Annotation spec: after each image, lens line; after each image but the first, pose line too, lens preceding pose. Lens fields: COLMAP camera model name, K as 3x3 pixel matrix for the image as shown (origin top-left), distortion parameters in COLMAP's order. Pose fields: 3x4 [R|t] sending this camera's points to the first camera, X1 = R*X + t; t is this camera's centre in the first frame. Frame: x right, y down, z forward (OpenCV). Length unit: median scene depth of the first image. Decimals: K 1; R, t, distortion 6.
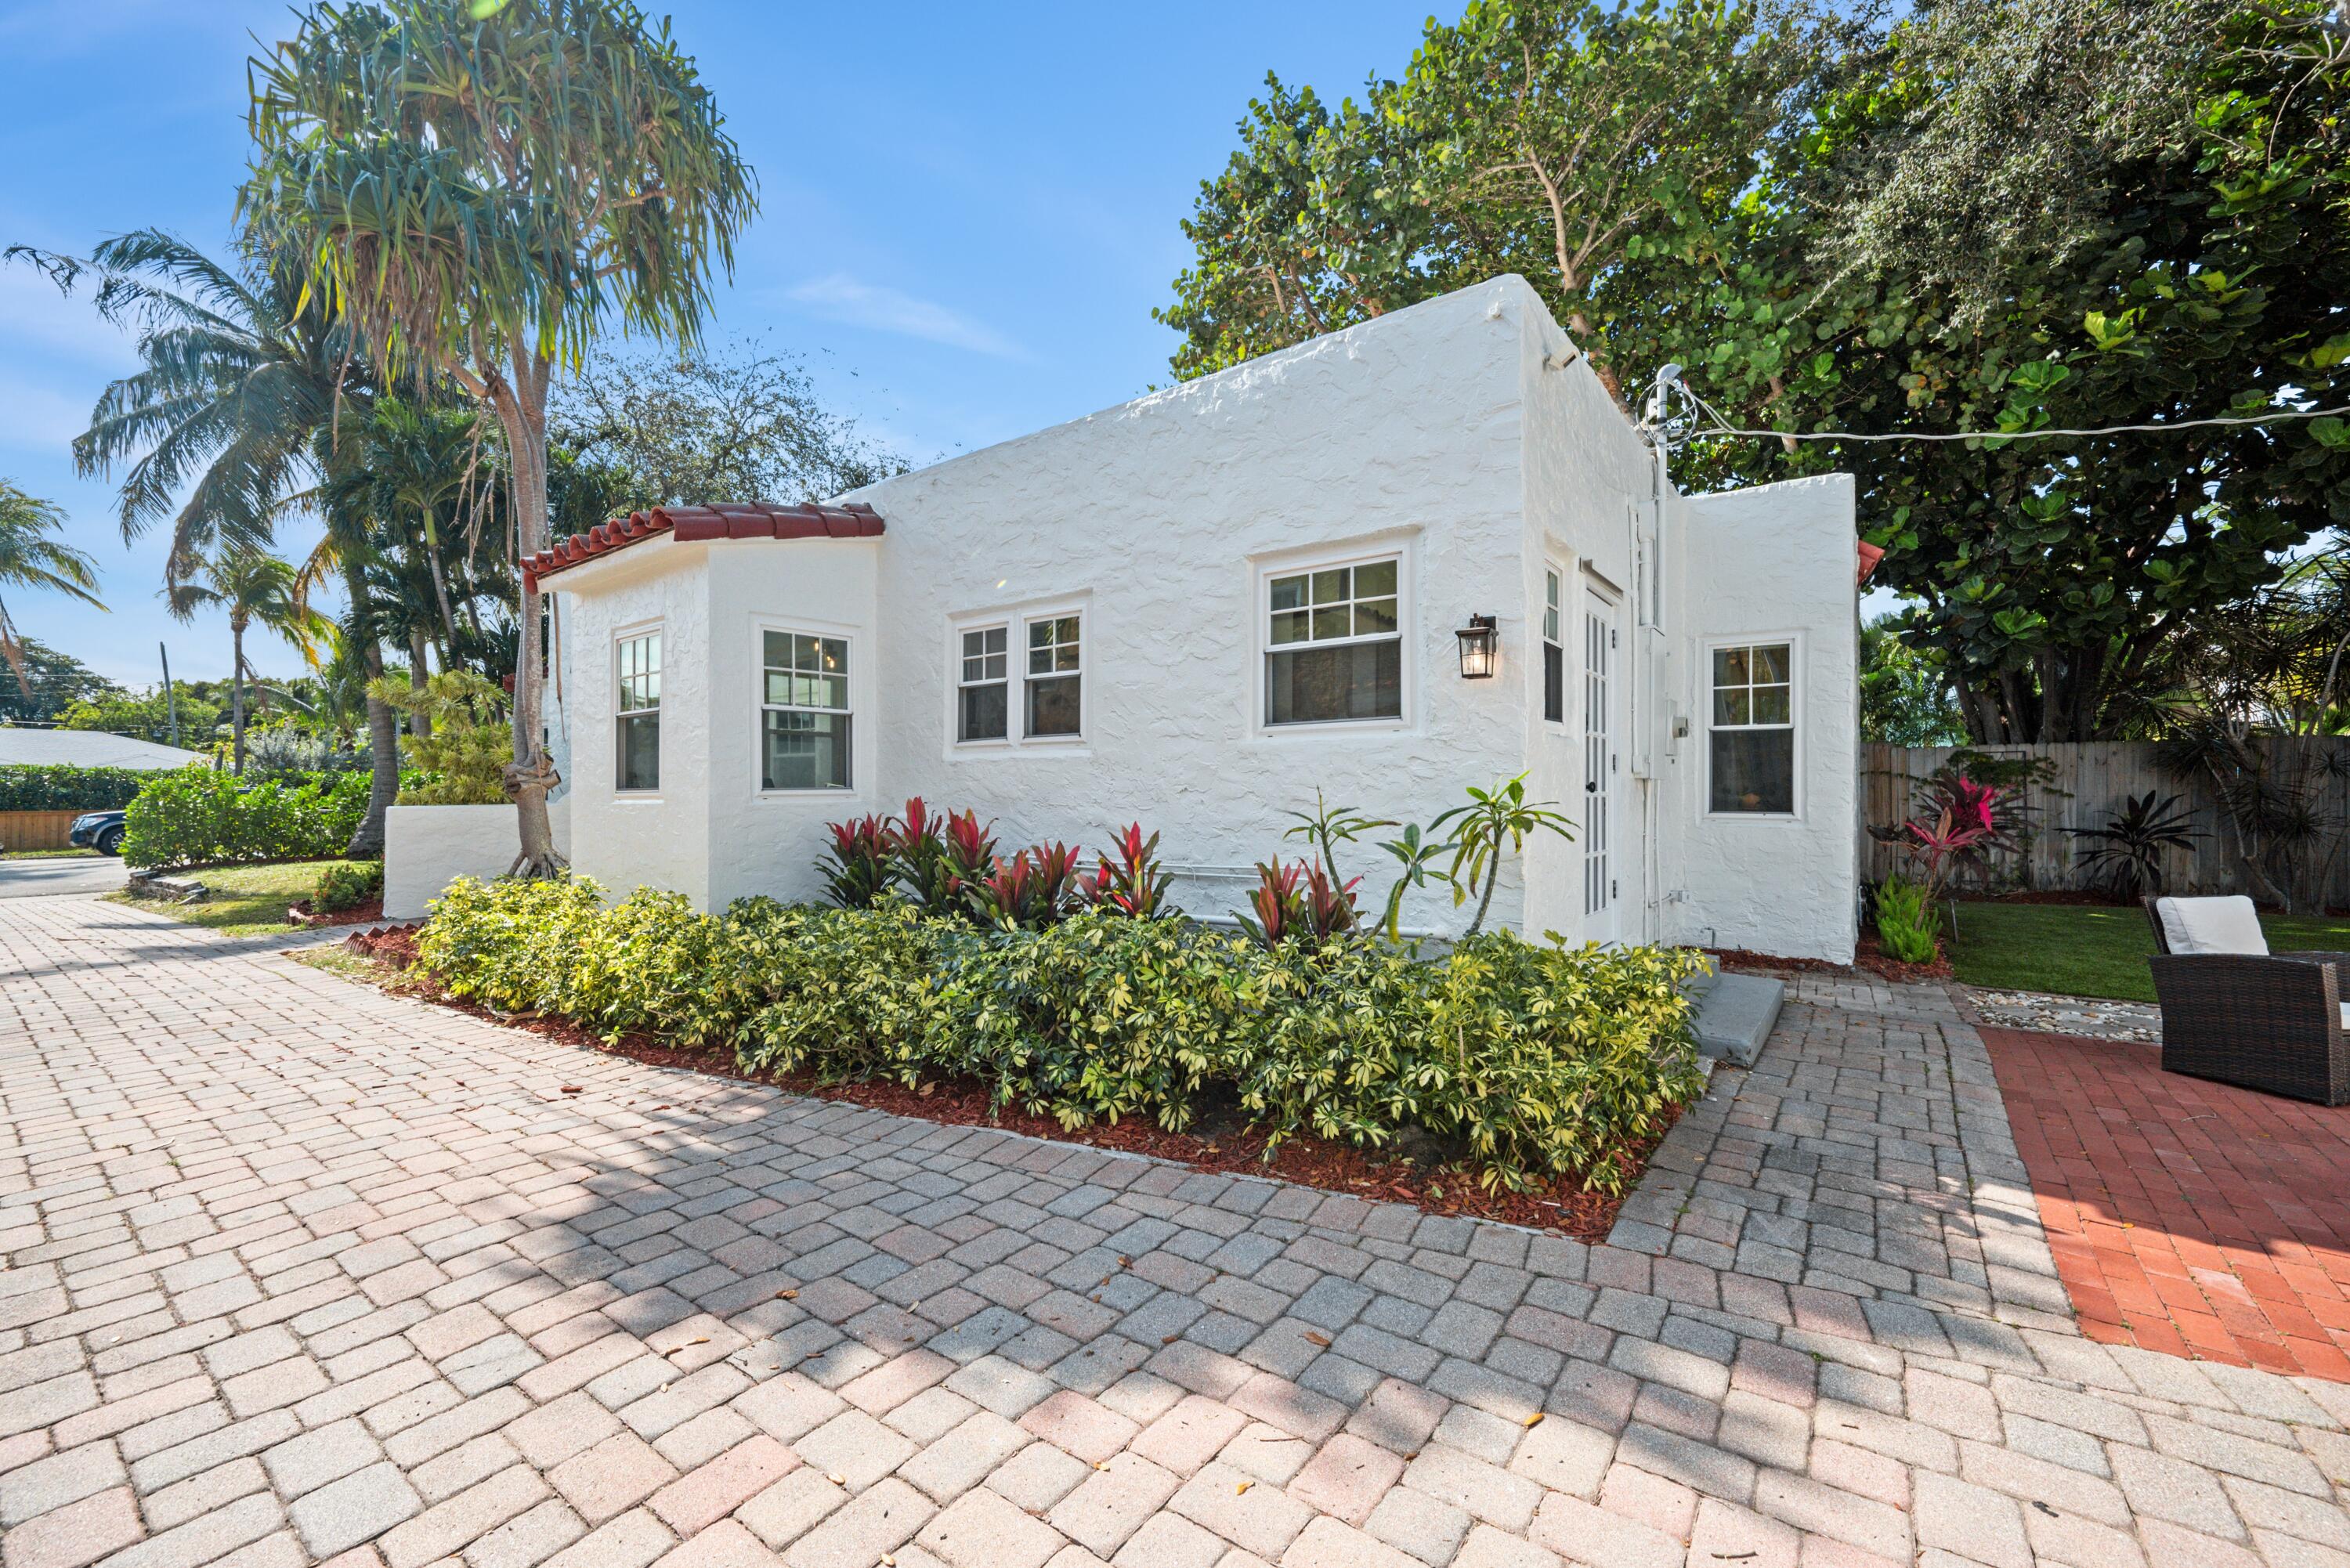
lens RADIAL K [[934.9, 0, 1181.3], [0, 934.9, 787.3], [0, 0, 1]] dist [-0.001434, -0.000200]
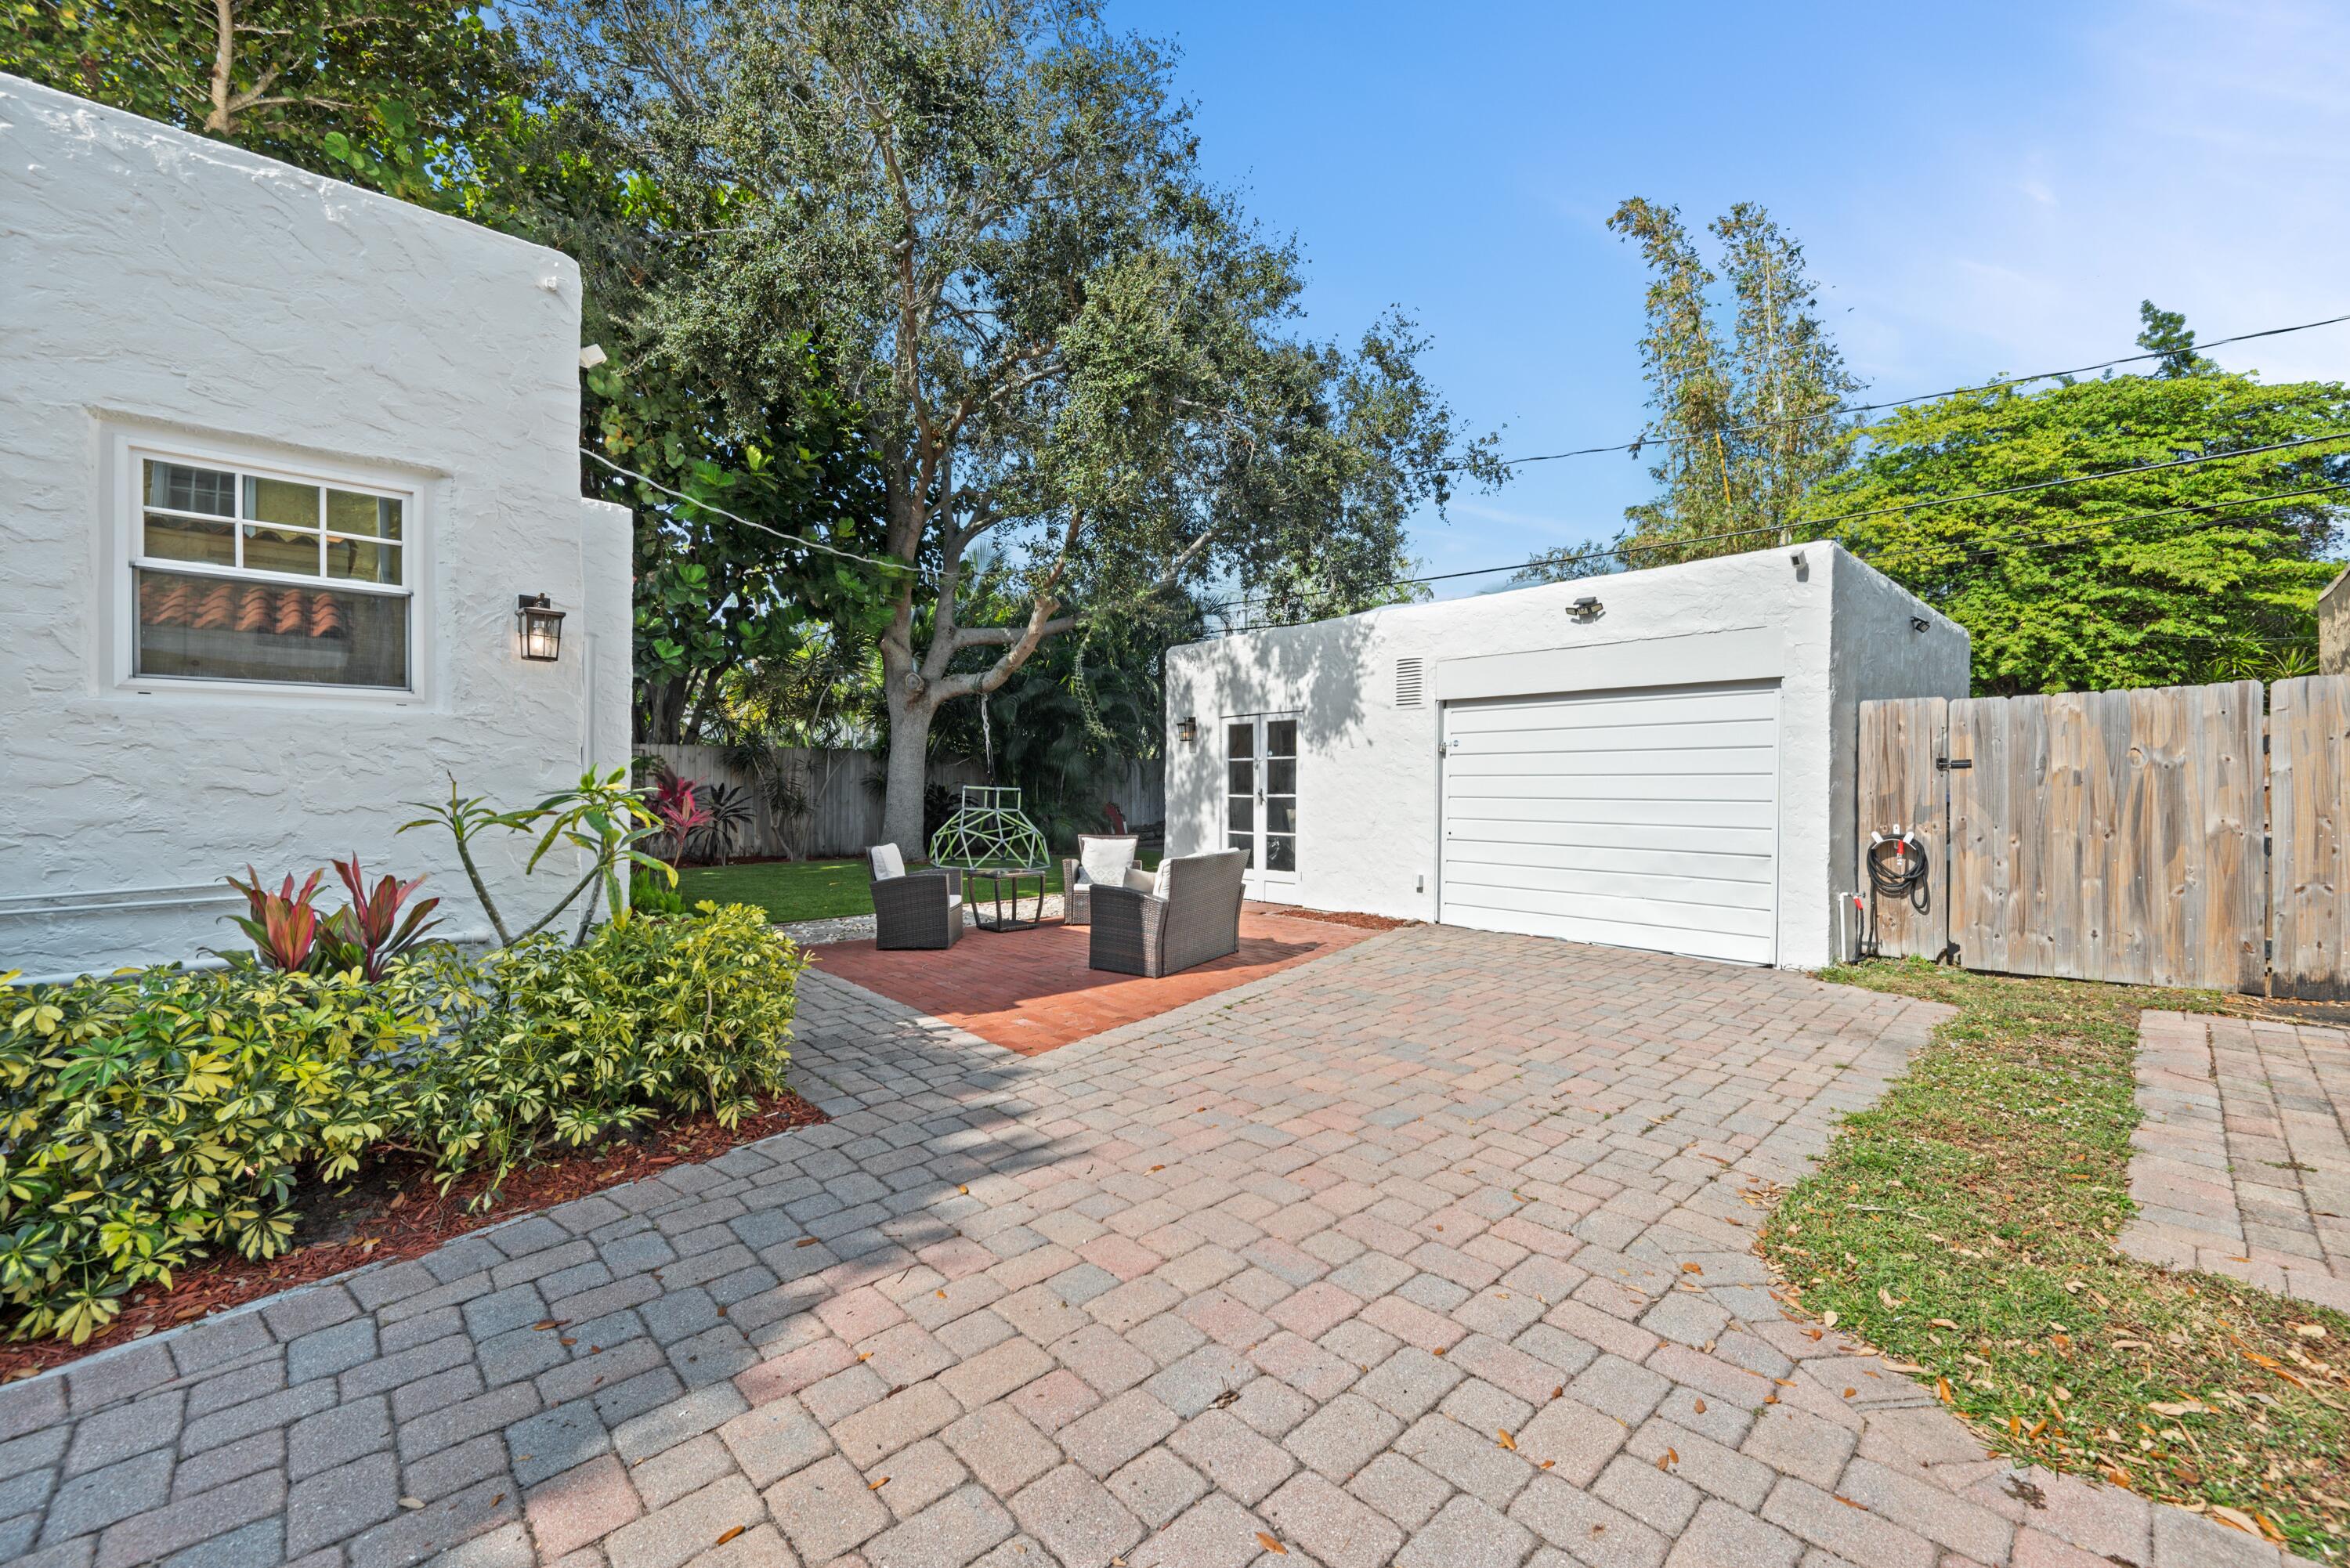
lens RADIAL K [[941.6, 0, 1169.1], [0, 941.6, 789.1], [0, 0, 1]] dist [0.000902, 0.000091]
pose [[0.191986, -0.001826, 0.981396, -0.479004], [-0.010766, 0.999934, 0.003967, 0.004145], [-0.981339, -0.011327, 0.191954, 0.168507]]
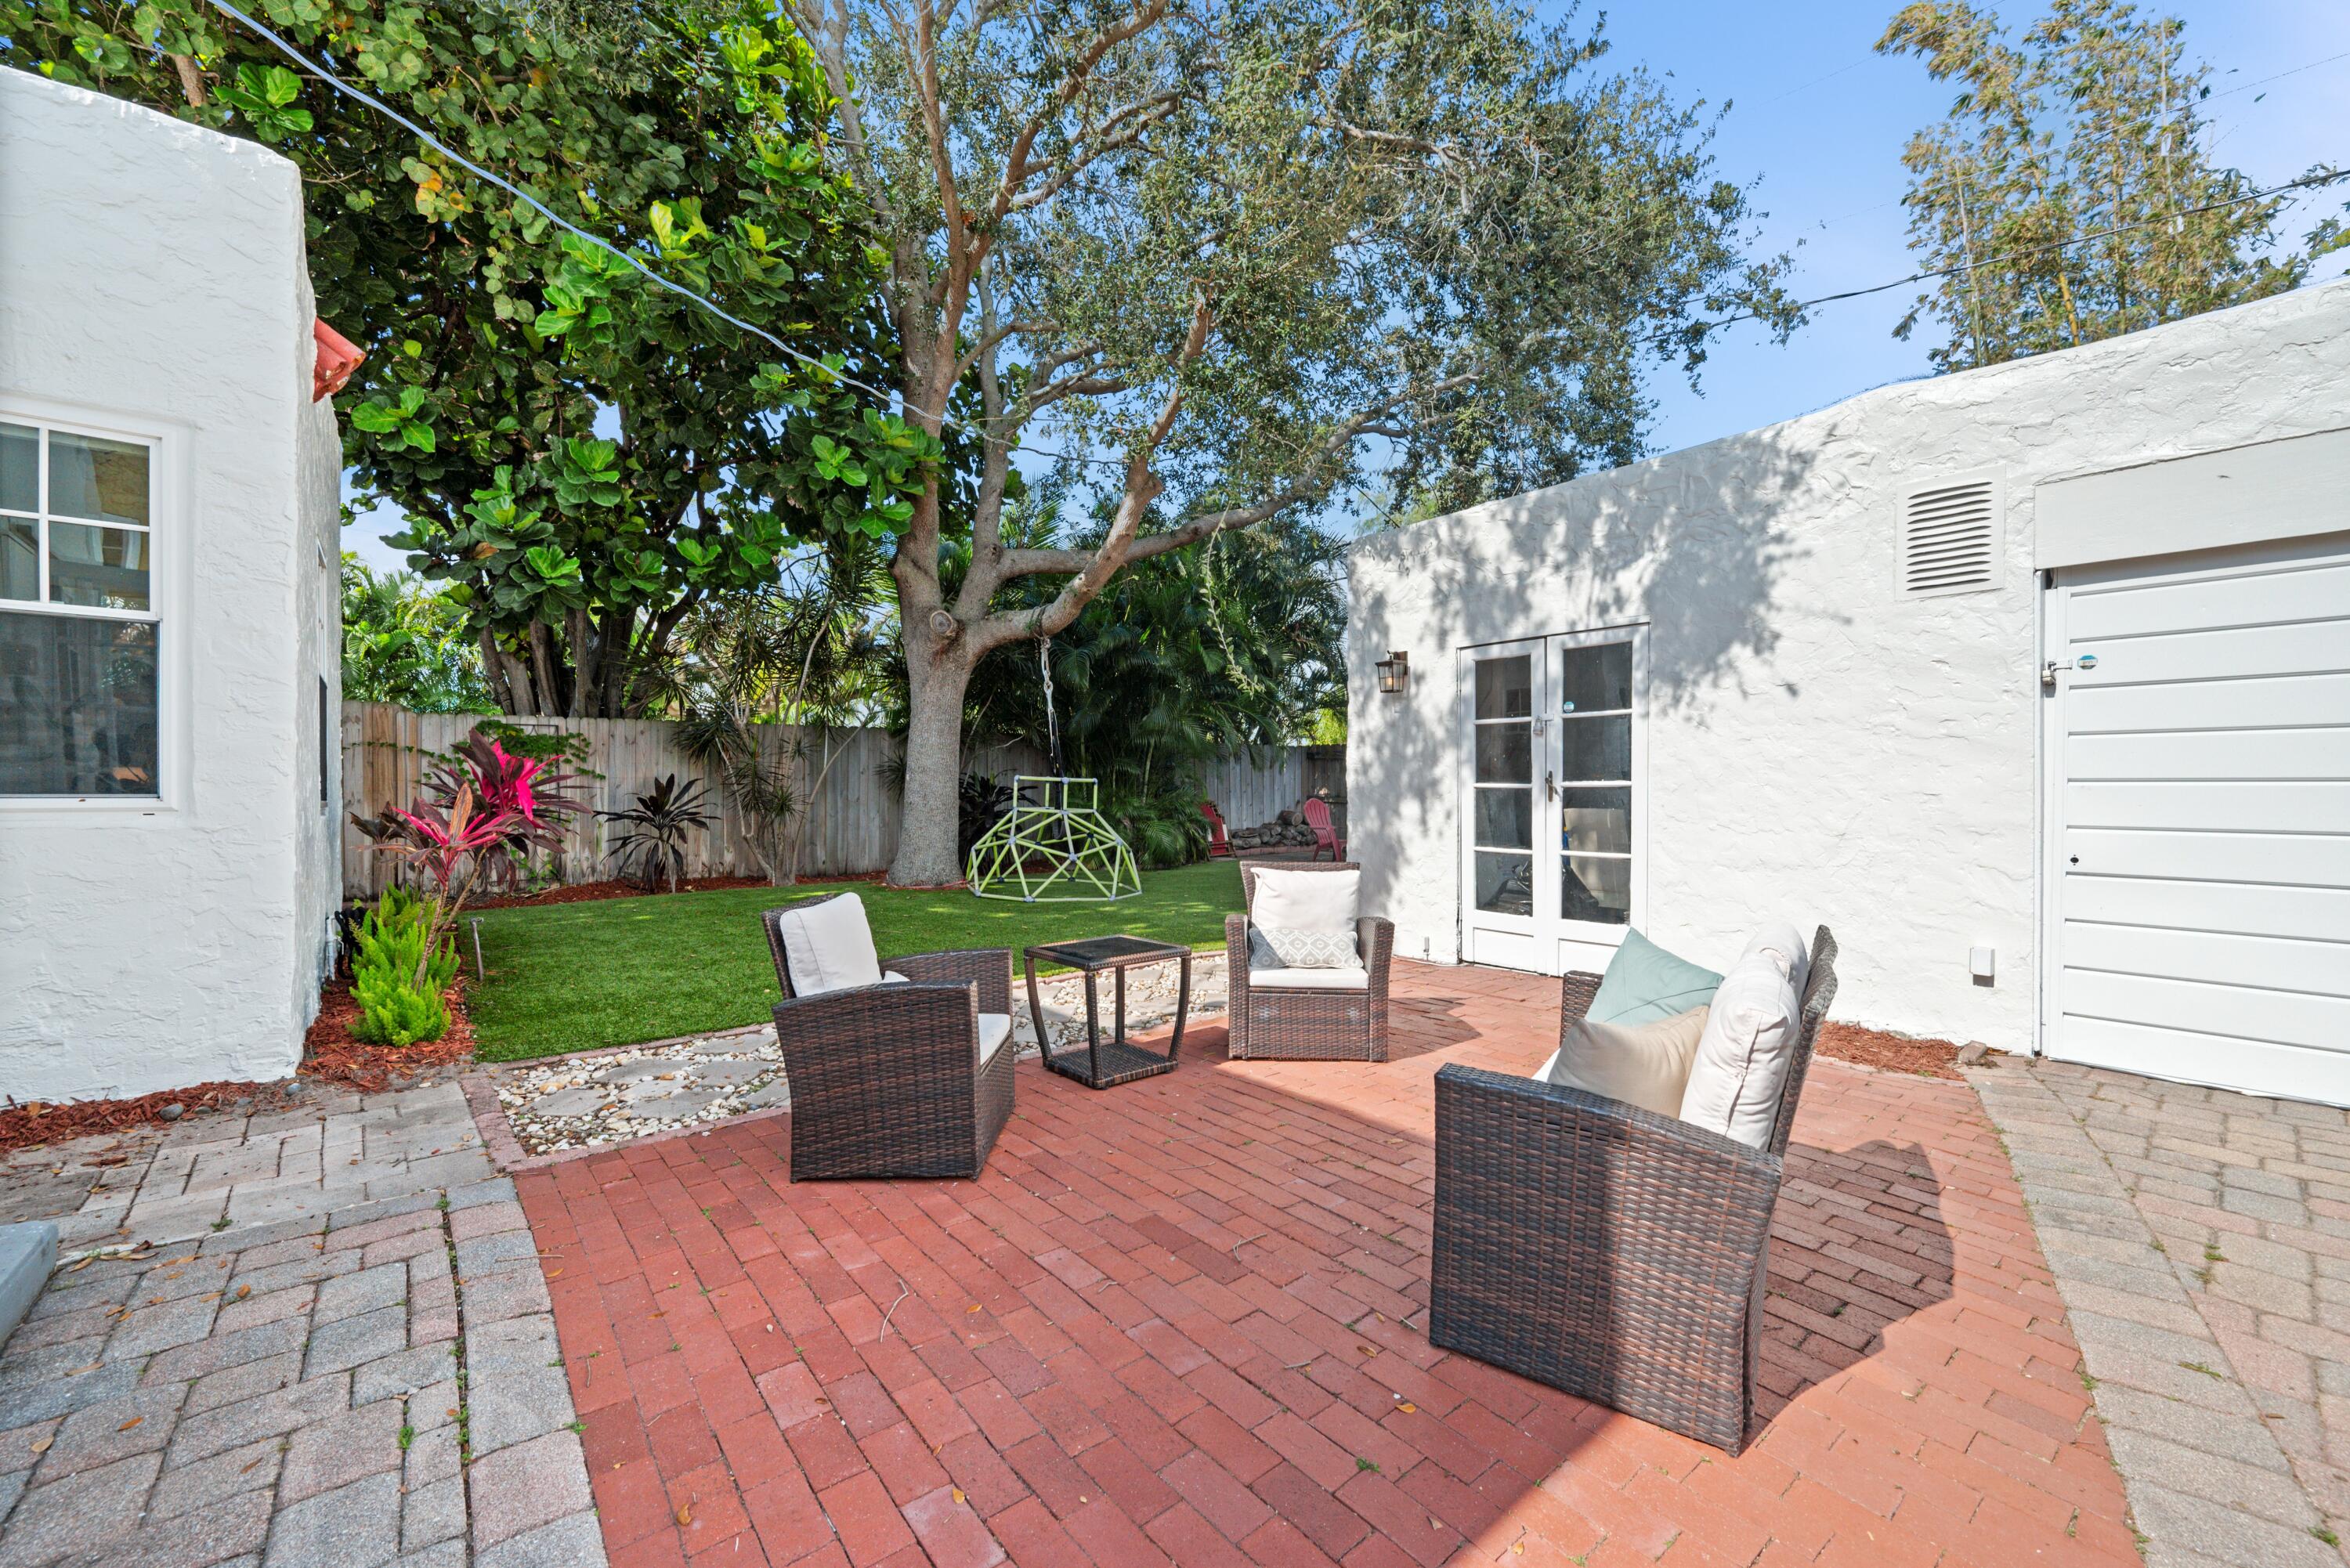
lens RADIAL K [[934.9, 0, 1181.3], [0, 934.9, 787.3], [0, 0, 1]] dist [-0.001434, -0.000200]
pose [[0.232890, -0.003455, 0.972497, 0.478529], [-0.005396, 0.999974, 0.004845, 0.027722], [-0.972488, -0.006376, 0.232865, 0.576022]]
